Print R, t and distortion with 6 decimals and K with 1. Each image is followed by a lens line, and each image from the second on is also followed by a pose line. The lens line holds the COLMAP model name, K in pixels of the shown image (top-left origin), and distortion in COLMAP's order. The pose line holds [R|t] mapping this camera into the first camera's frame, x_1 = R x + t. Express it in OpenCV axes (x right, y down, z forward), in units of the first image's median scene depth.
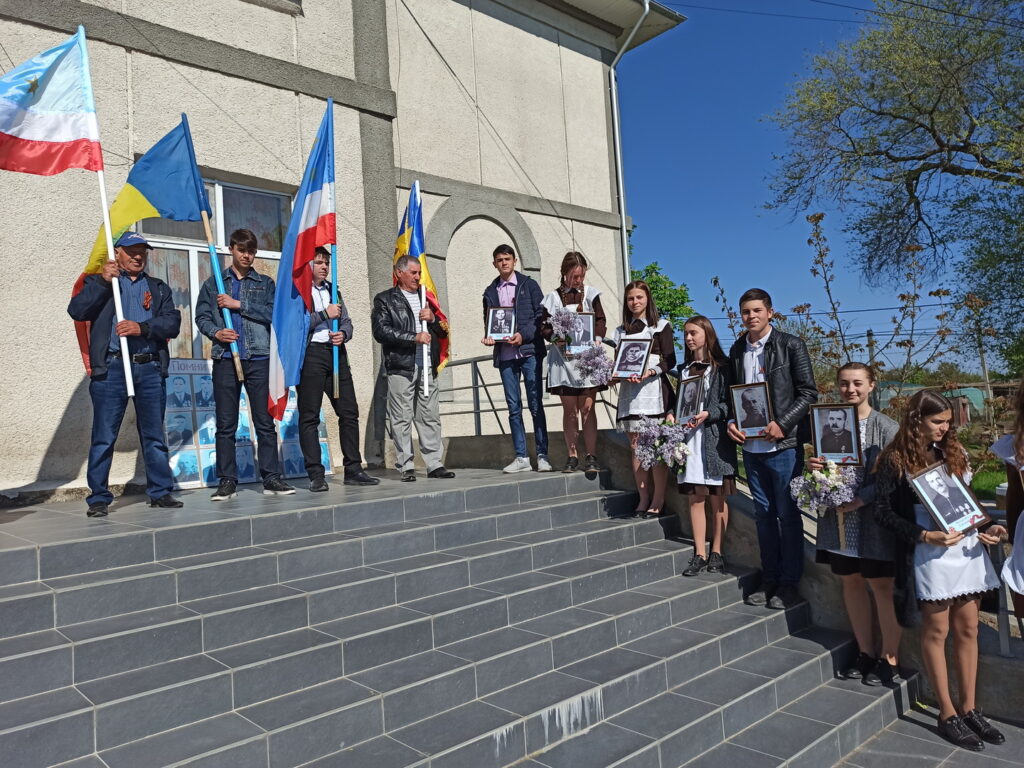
lens RADIAL K [[758.8, 0, 516.0], [0, 758.8, 385.5], [0, 0, 1]] dist [0.049411, -0.038311]
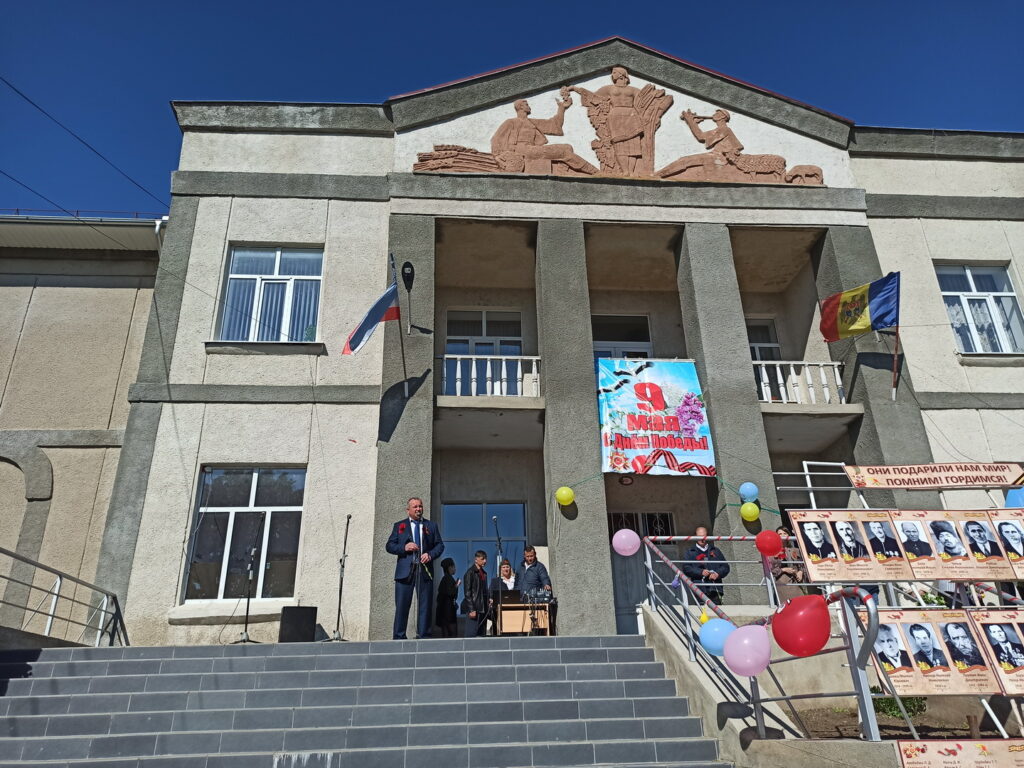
lens RADIAL K [[743.0, 0, 517.6], [0, 743.0, 386.4], [0, 0, 1]] dist [0.027296, 0.001679]
pose [[0.793854, -0.214626, -0.568975, -0.436891], [0.004599, 0.937738, -0.347313, 0.195002], [0.608092, 0.273099, 0.745414, -1.413731]]
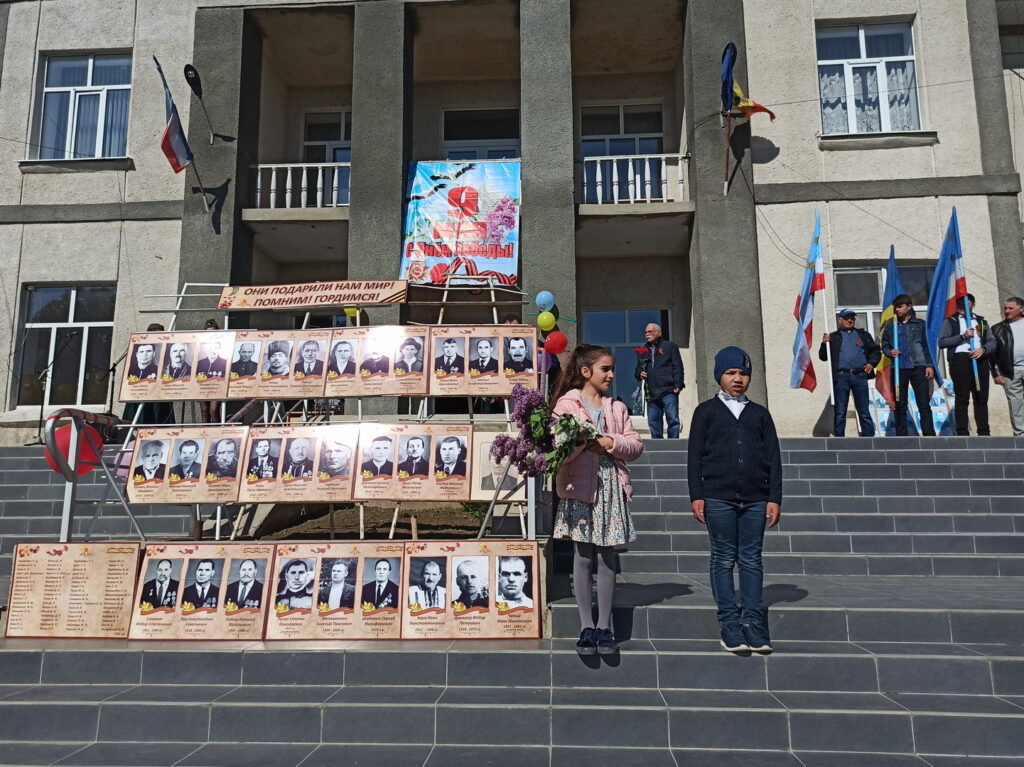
lens RADIAL K [[751.9, 0, 512.0], [0, 751.9, 383.5], [0, 0, 1]] dist [0.049387, -0.038218]
pose [[0.698514, -0.064726, -0.712663, 0.238969], [-0.005751, 0.995361, -0.096038, 0.173265], [0.715574, 0.071182, 0.694901, -0.836464]]
